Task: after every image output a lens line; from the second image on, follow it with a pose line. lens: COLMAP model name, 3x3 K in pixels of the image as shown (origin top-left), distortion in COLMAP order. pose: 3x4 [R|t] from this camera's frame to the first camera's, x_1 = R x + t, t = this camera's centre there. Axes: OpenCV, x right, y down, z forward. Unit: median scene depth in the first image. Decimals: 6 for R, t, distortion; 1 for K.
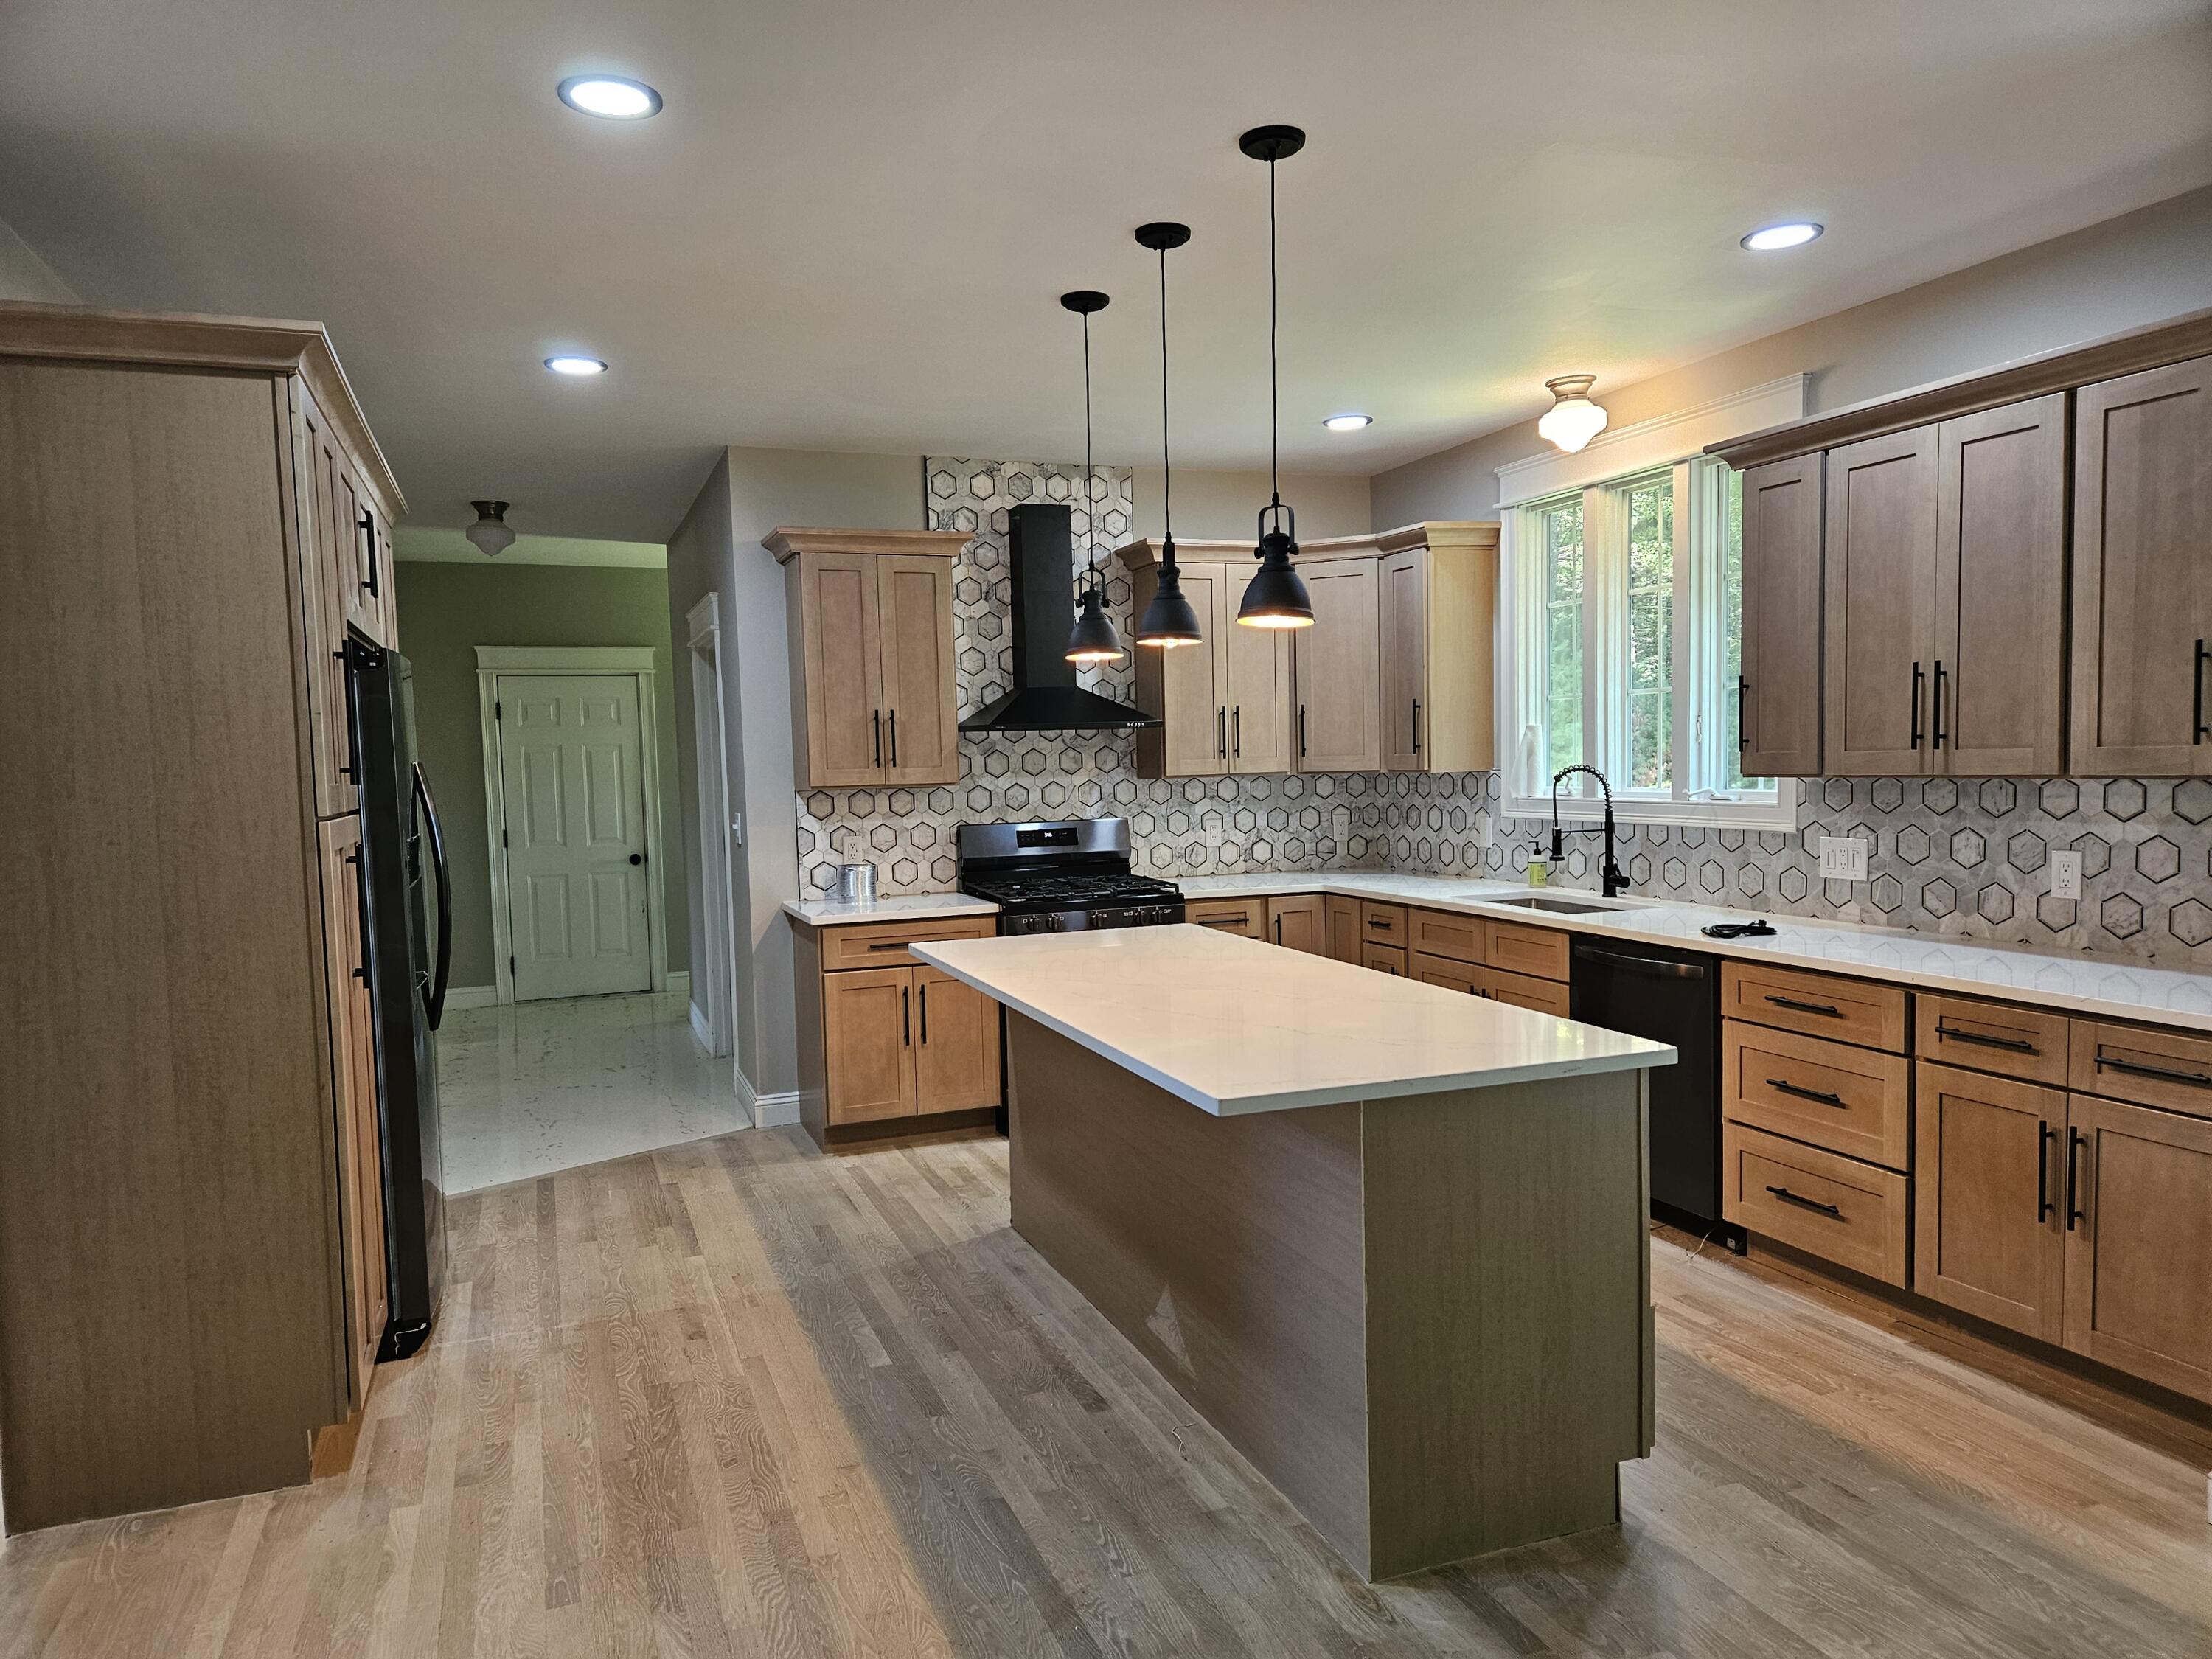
lens RADIAL K [[1469.2, 0, 1097.3], [0, 1469.2, 839.5], [0, 0, 1]] dist [0.096495, -0.069849]
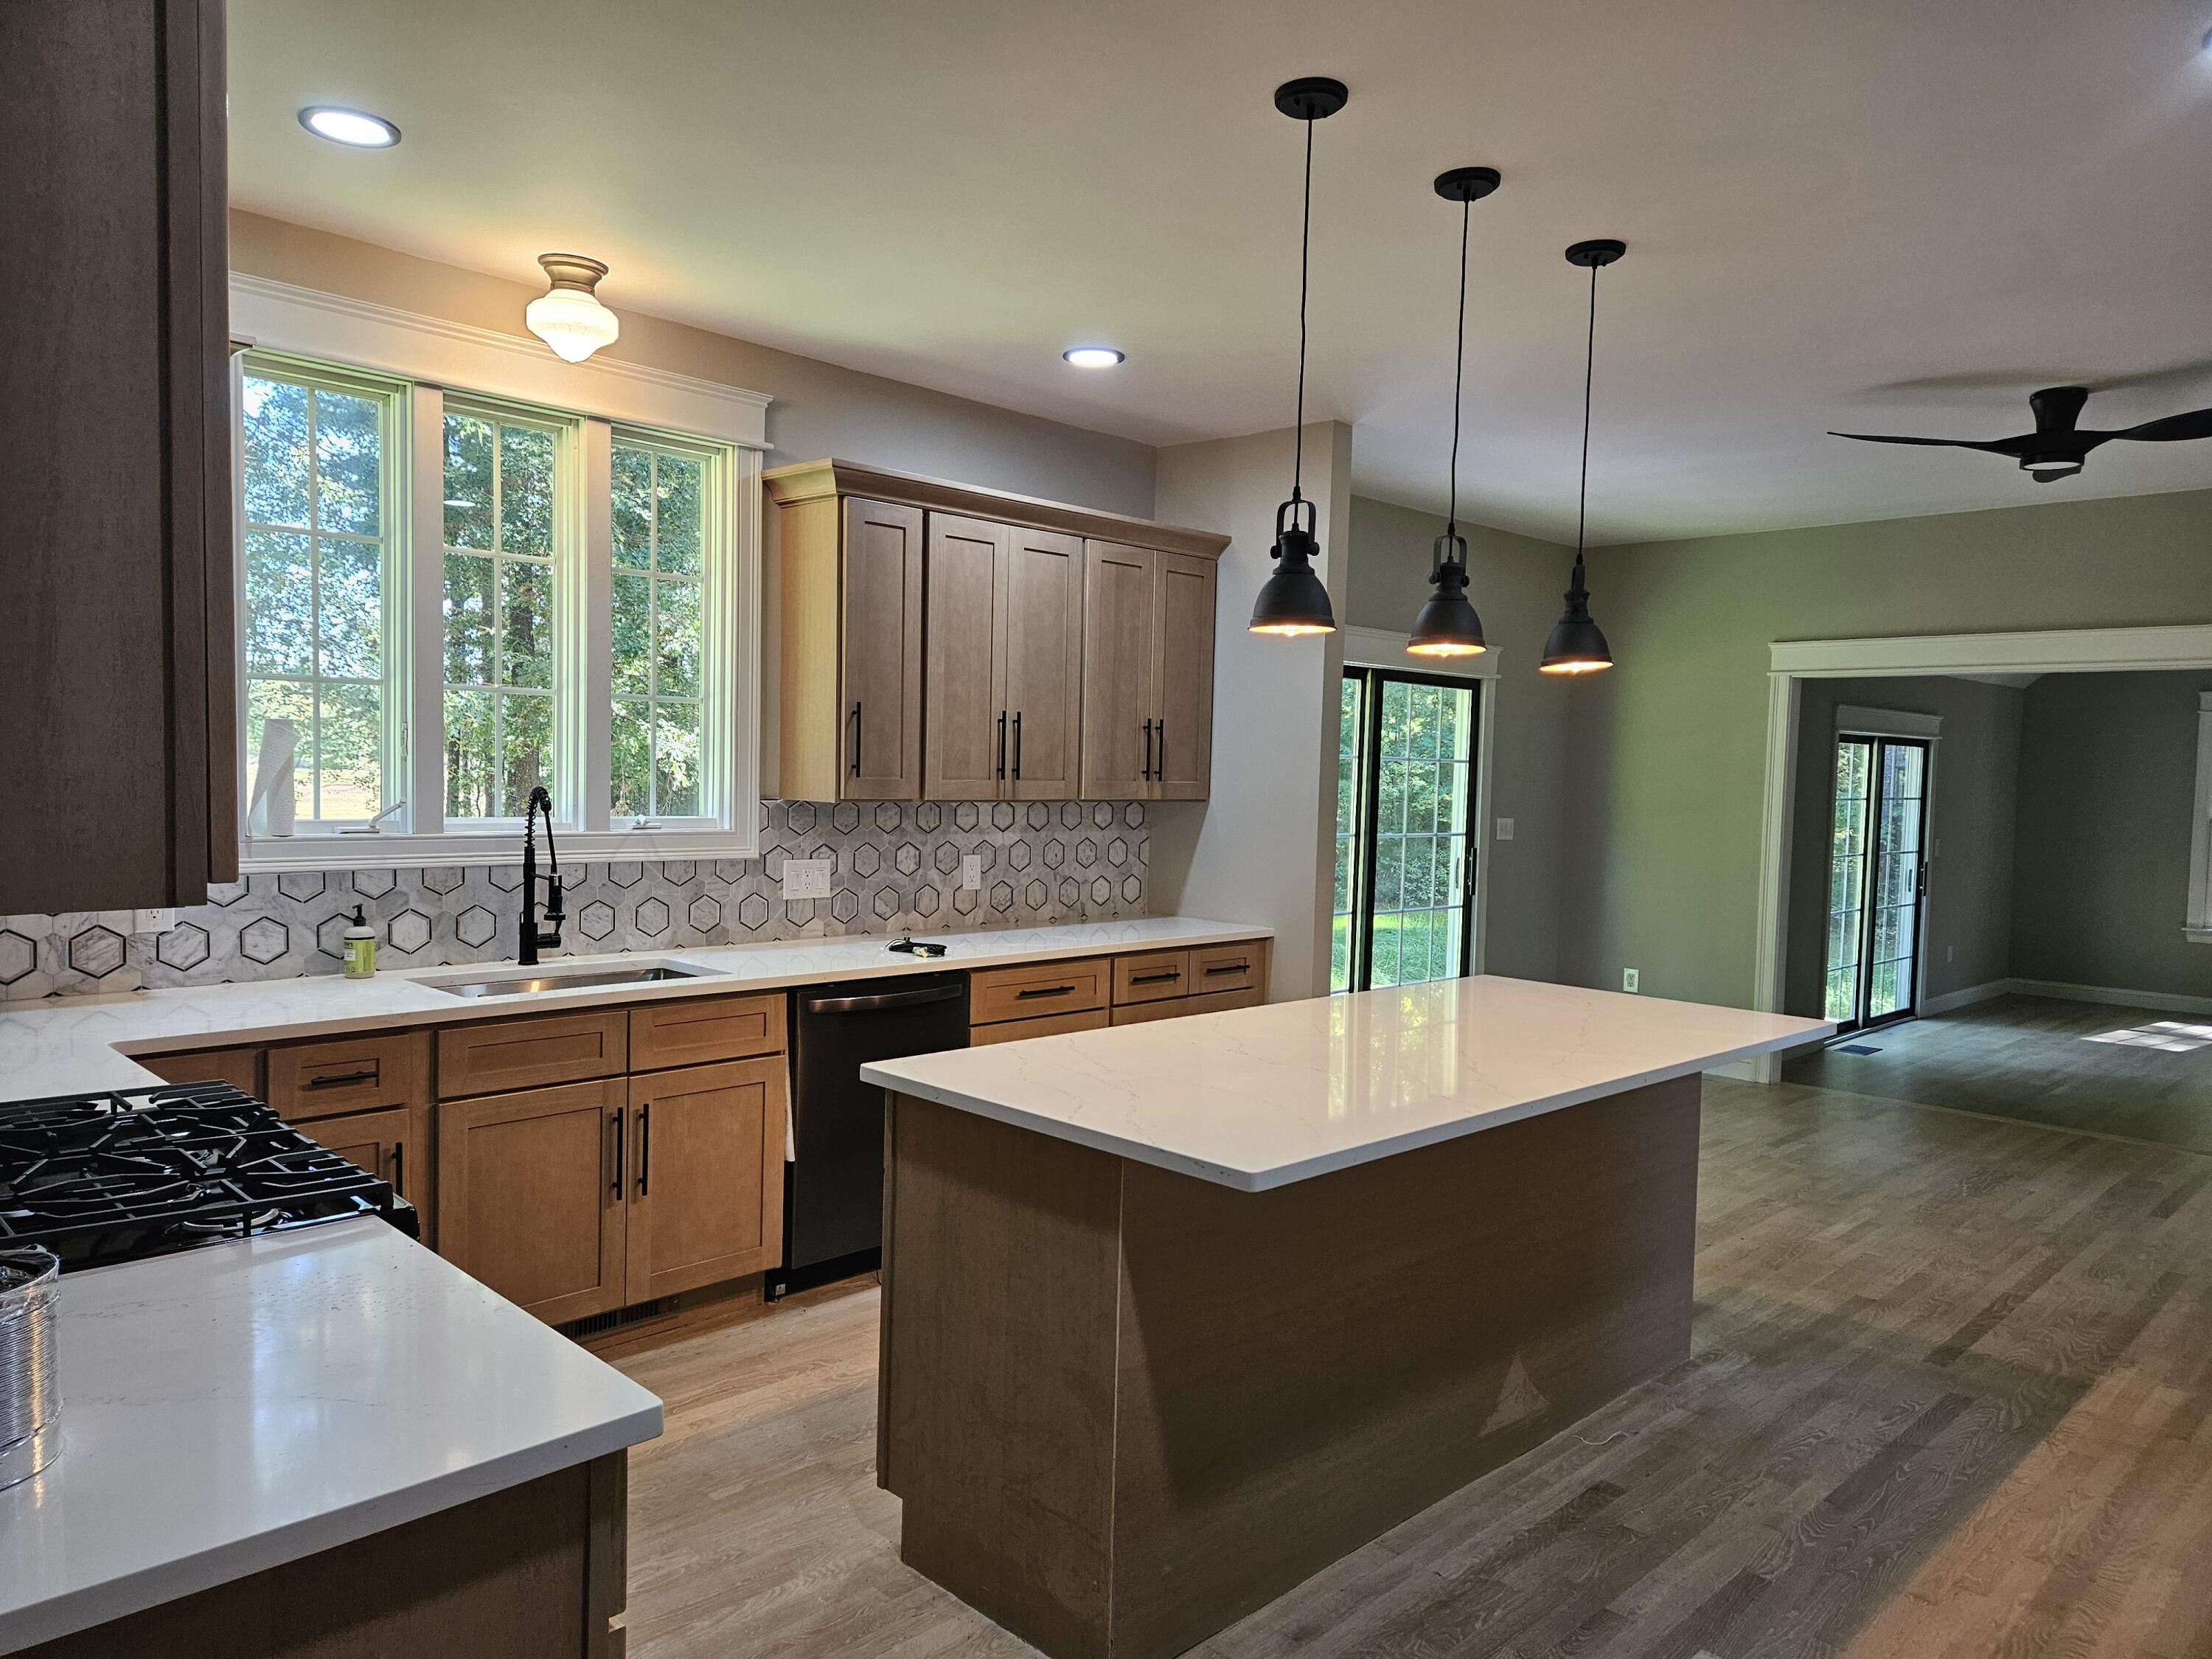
lens RADIAL K [[1469.2, 0, 1097.3], [0, 1469.2, 839.5], [0, 0, 1]] dist [0.096495, -0.069849]
pose [[-0.401387, -0.033164, 0.915308, -0.419203], [0.037504, 0.997911, 0.052604, -0.048719], [-0.915140, 0.055443, -0.399305, 0.963346]]
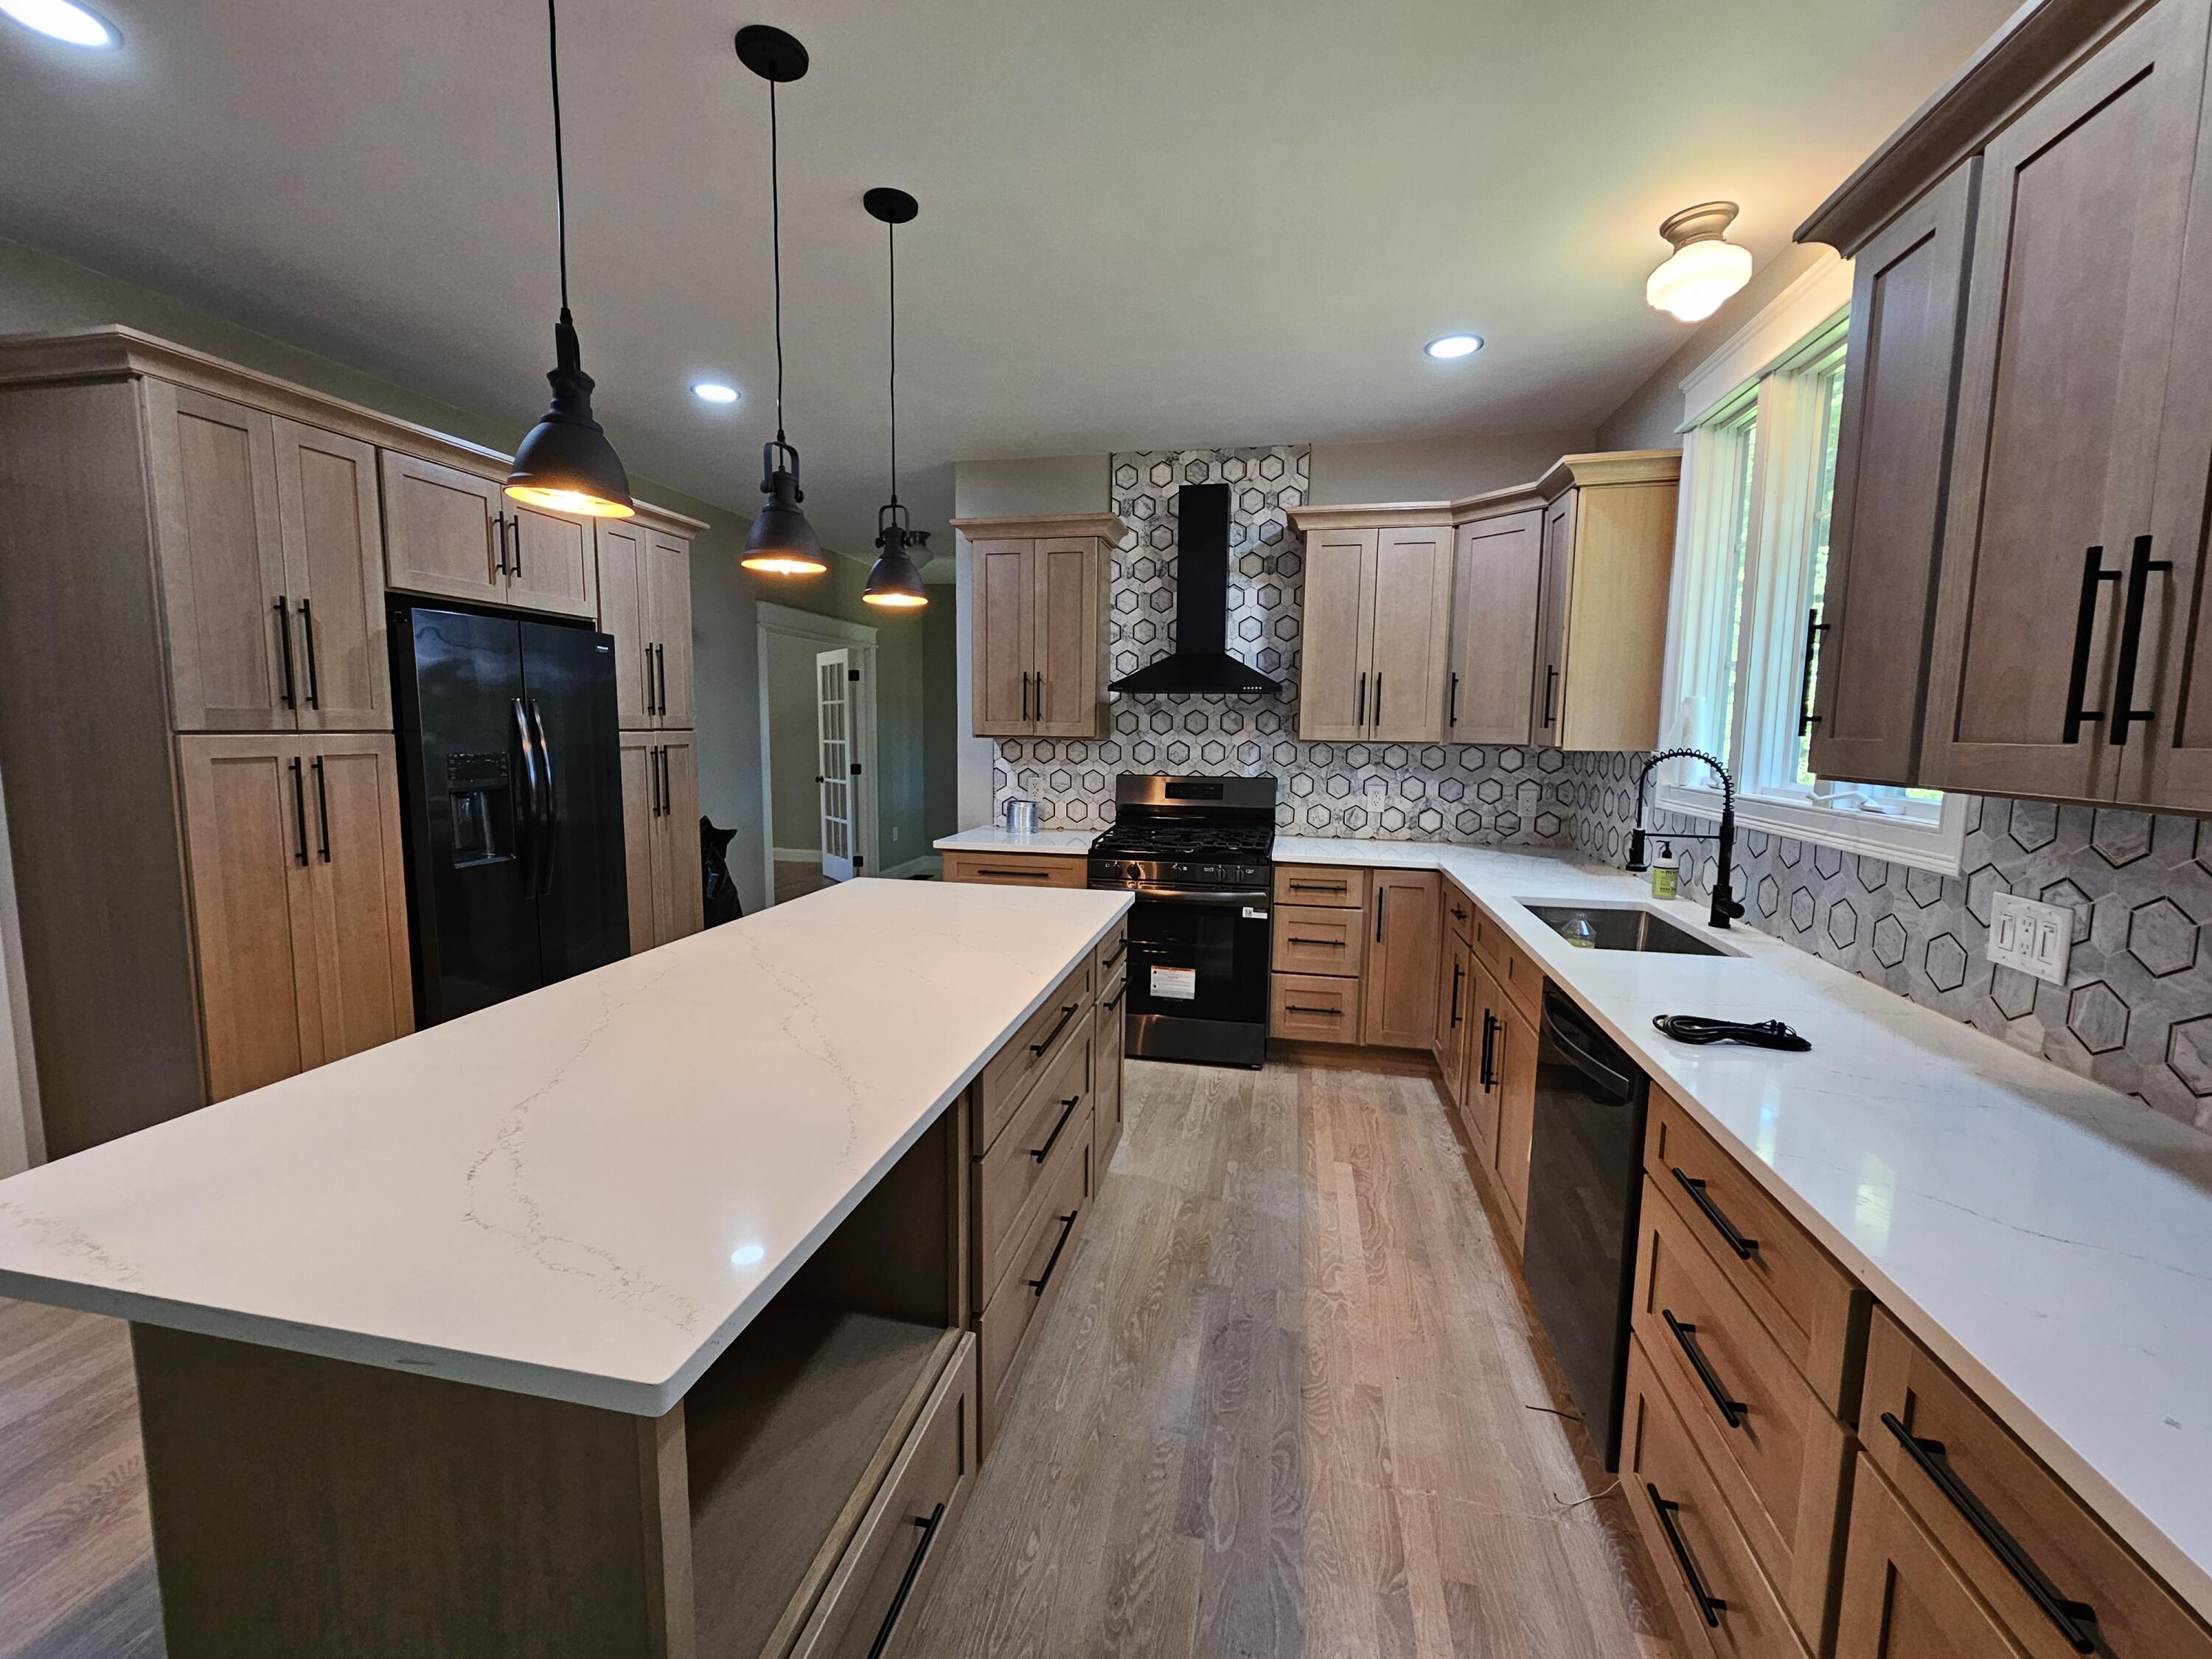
lens RADIAL K [[917.9, 0, 1100.3], [0, 917.9, 818.7], [0, 0, 1]] dist [-0.001976, 0.004365]
pose [[0.838927, 0.091994, -0.536413, 0.304514], [-0.065351, 0.995507, 0.068522, -0.025202], [0.540307, -0.022430, 0.841169, 0.411244]]
